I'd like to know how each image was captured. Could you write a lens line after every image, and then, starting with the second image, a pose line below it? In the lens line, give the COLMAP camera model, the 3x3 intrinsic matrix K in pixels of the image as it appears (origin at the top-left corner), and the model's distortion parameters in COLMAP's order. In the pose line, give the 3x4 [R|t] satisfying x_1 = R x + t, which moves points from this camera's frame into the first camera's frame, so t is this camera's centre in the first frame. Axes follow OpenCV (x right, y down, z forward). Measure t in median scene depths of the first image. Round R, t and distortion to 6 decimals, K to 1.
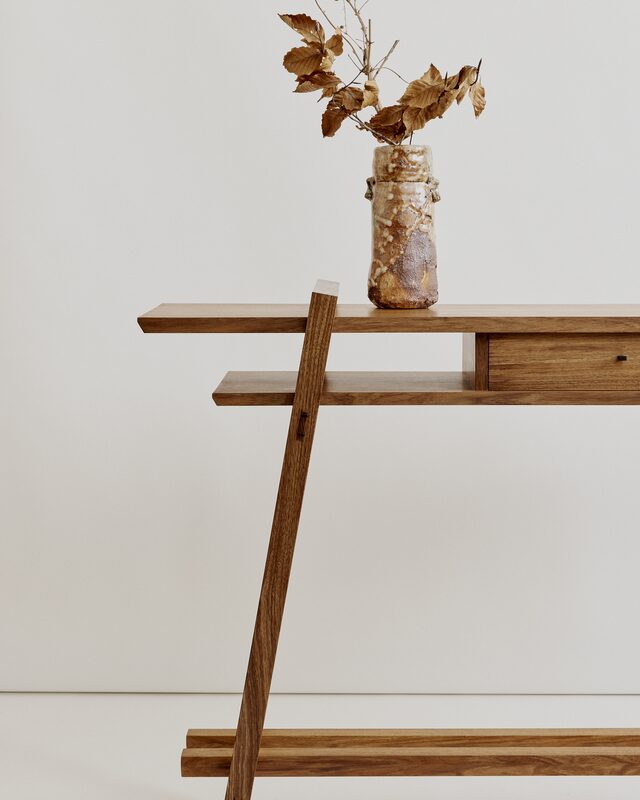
lens RADIAL K [[1590.3, 0, 320.0], [0, 1590.3, 400.0], [0, 0, 1]] dist [0.001672, 0.033168]
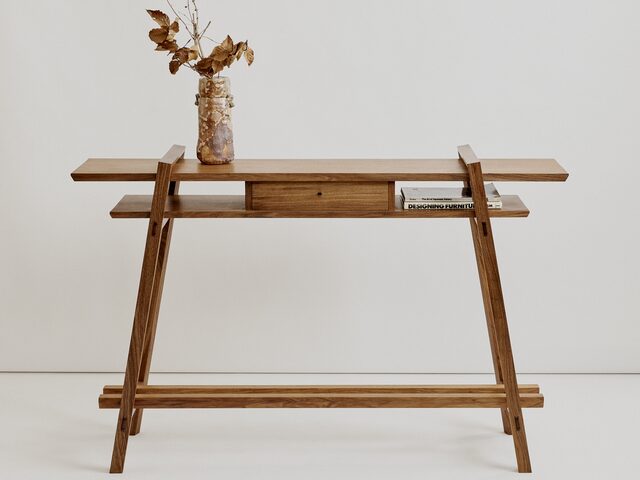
lens RADIAL K [[1422.5, 0, 320.0], [0, 1422.5, 240.0], [0, 0, 1]] dist [0.062801, 0.062324]
pose [[0.999997, 0.001665, -0.001664, 0.186933], [-0.001544, 0.997522, 0.070343, -0.089764], [0.001777, -0.070341, 0.997521, -0.721235]]
